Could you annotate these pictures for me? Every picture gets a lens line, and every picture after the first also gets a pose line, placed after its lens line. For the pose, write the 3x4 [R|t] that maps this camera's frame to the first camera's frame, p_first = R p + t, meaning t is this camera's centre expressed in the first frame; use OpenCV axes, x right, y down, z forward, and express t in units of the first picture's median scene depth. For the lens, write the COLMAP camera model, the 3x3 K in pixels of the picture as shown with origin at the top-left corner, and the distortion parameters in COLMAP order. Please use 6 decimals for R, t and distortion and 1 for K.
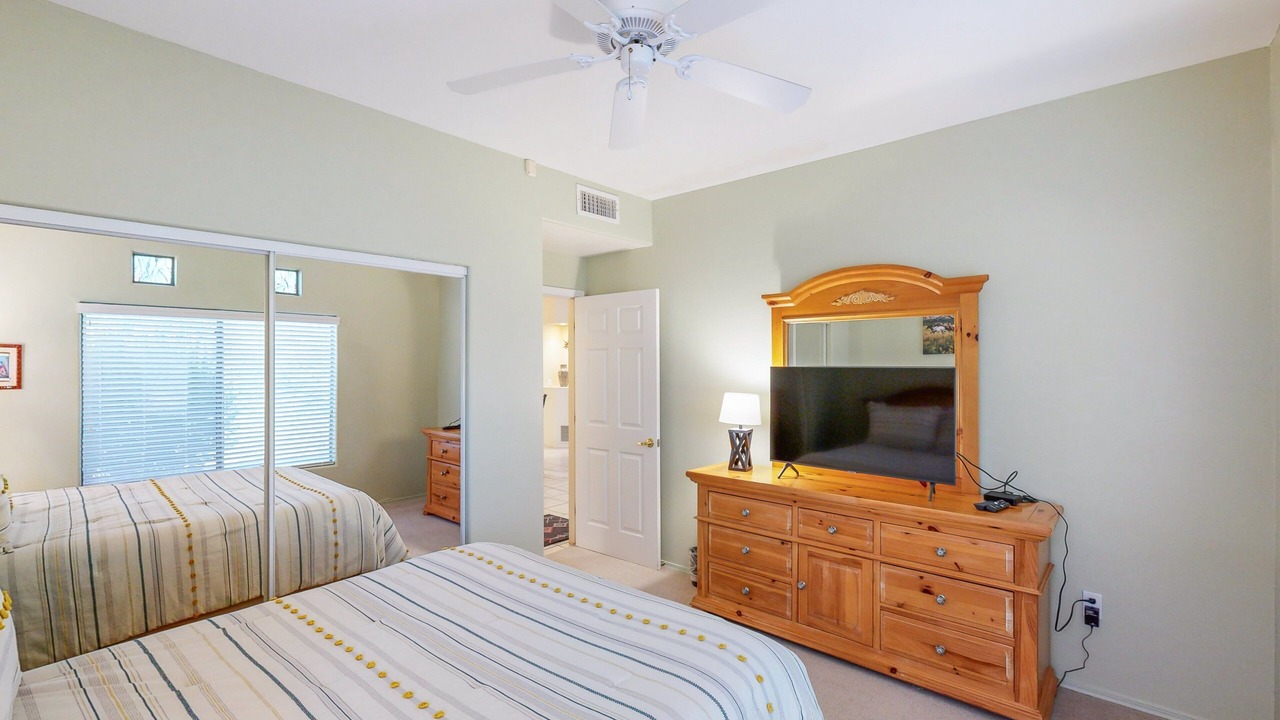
lens RADIAL K [[544.8, 0, 636.8], [0, 544.8, 361.5], [0, 0, 1]] dist [0.000221, 0.000128]
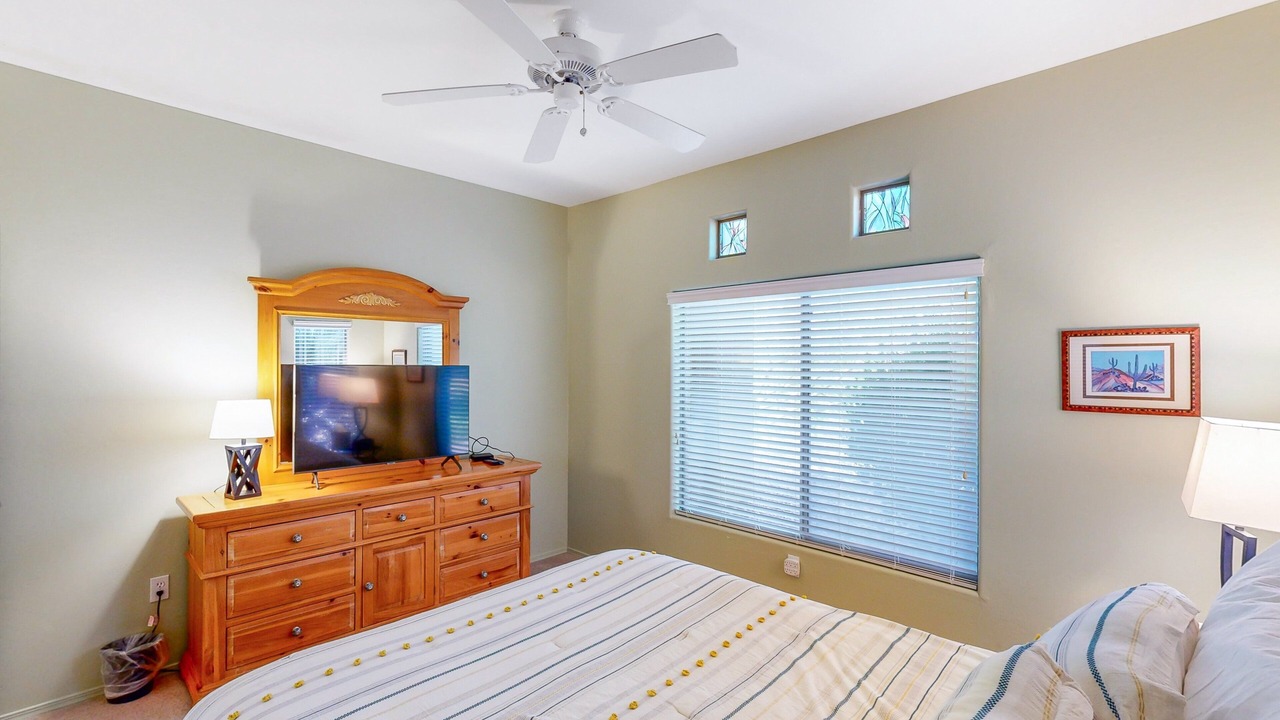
lens RADIAL K [[544.8, 0, 636.8], [0, 544.8, 361.5], [0, 0, 1]] dist [0.000221, 0.000128]
pose [[0.072486, 0.004904, 0.997357, -0.634978], [-0.007843, 0.999960, -0.004347, 0.003608], [-0.997339, -0.007508, 0.072521, 0.437049]]
